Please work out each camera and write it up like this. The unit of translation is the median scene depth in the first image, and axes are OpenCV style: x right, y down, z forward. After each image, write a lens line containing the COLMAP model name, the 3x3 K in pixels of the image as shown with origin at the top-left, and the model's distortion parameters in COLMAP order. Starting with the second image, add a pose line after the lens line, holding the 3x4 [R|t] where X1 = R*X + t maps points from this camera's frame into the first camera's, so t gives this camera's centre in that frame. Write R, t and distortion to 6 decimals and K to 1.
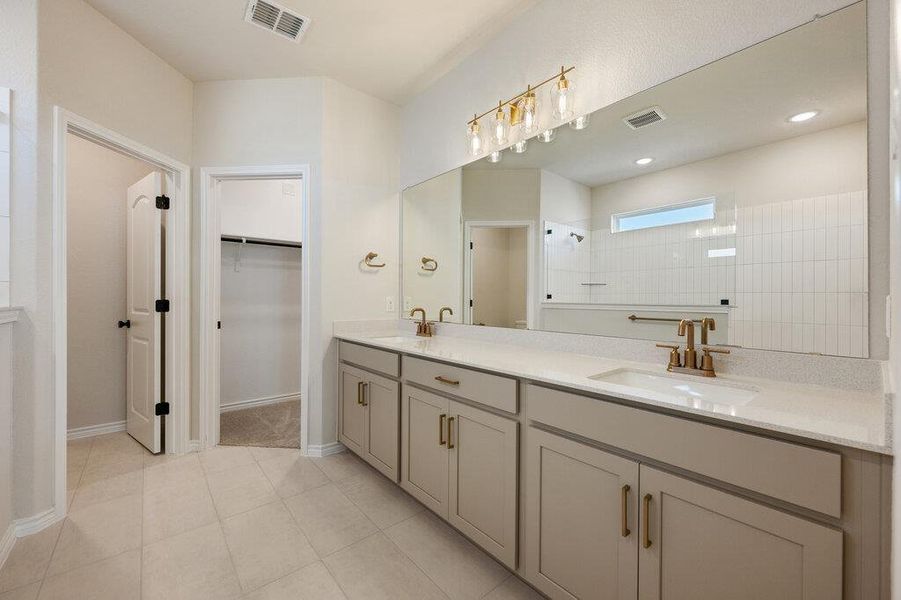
lens RADIAL K [[370.3, 0, 450.5], [0, 370.3, 300.0], [0, 0, 1]] dist [-0.000886, -0.000251]
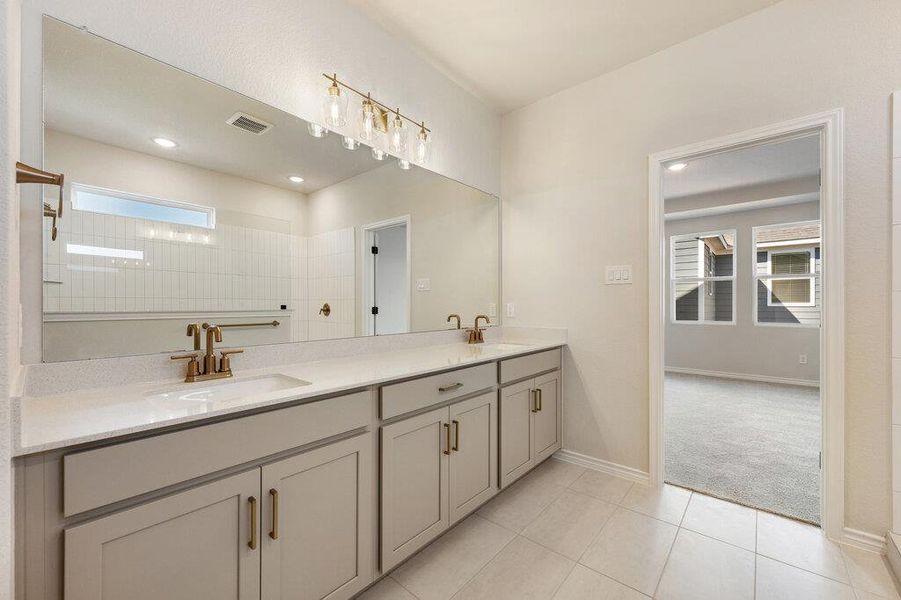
lens RADIAL K [[357.6, 0, 450.9], [0, 357.6, 306.9], [0, 0, 1]] dist [-0.000975, -0.000024]
pose [[-0.173060, -0.008509, 0.984874, -0.826912], [0.002290, 0.999956, 0.009042, -0.008371], [-0.984909, 0.003820, -0.173033, 1.001300]]
